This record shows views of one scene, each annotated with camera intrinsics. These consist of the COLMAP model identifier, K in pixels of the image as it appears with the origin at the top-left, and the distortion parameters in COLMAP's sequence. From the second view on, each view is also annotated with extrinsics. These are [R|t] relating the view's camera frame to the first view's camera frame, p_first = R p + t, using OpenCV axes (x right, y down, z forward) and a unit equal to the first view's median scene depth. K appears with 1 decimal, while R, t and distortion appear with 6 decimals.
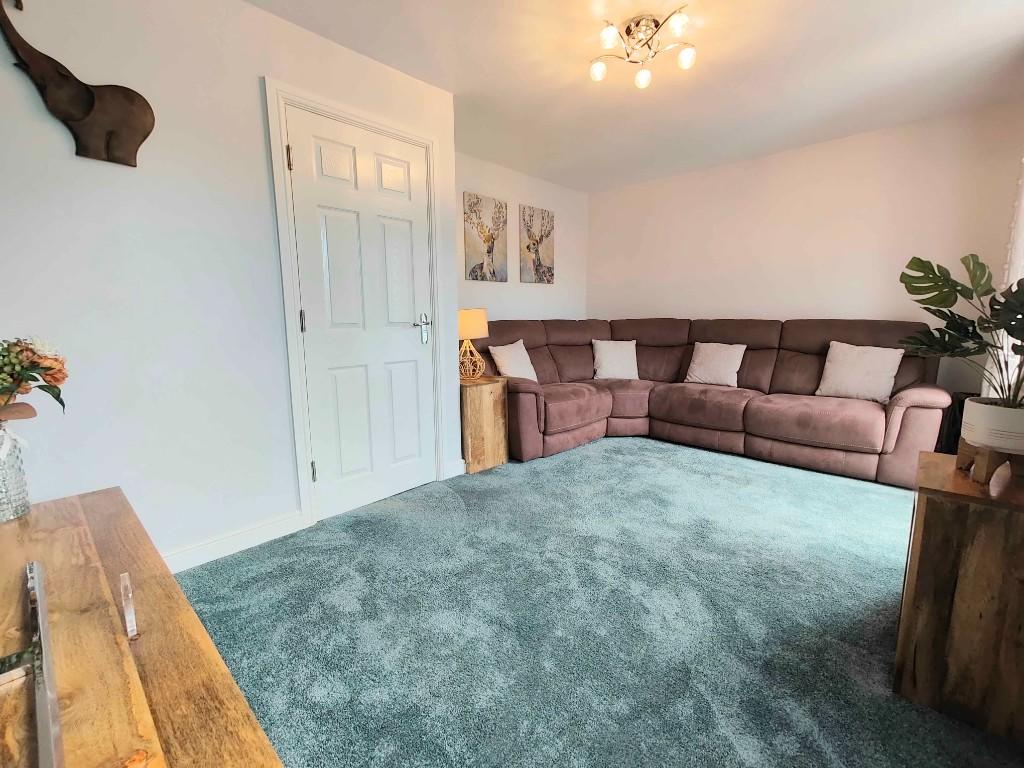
lens RADIAL K [[451.9, 0, 509.3], [0, 451.9, 380.5], [0, 0, 1]] dist [0.008259, -0.000228]
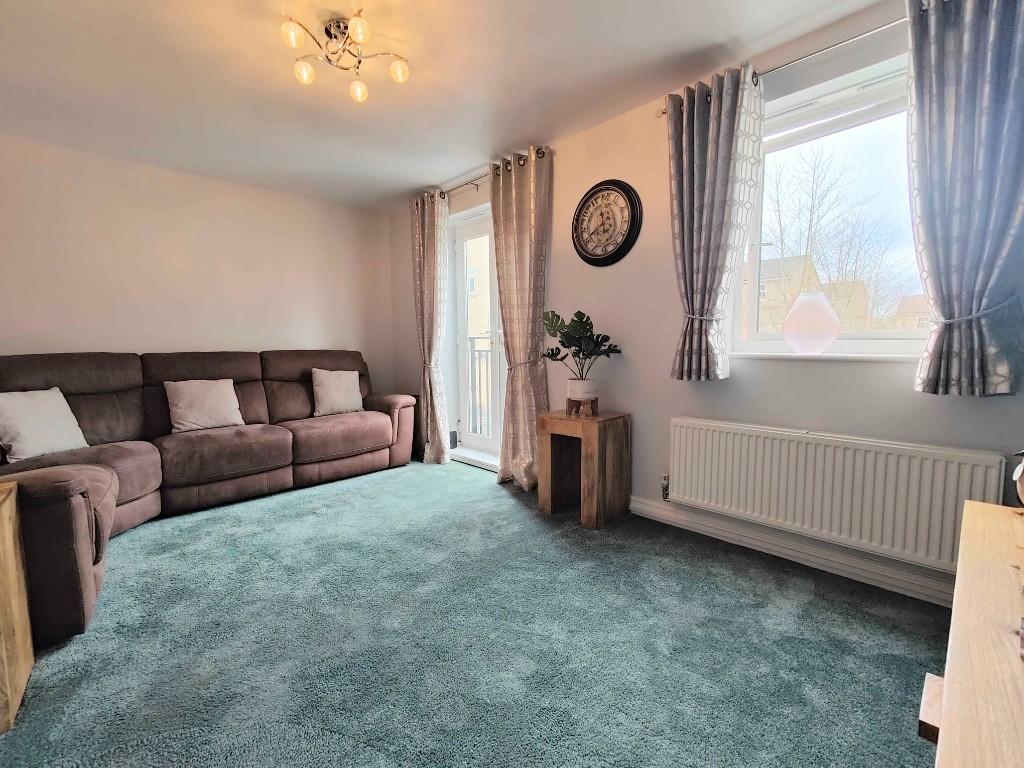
lens RADIAL K [[451.9, 0, 509.0], [0, 451.9, 383.0], [0, 0, 1]] dist [0.008259, -0.000228]
pose [[0.061702, -0.081262, 0.994781, -0.412525], [0.161738, 0.984321, 0.070375, -0.051885], [-0.984903, 0.156551, 0.073878, 0.444615]]
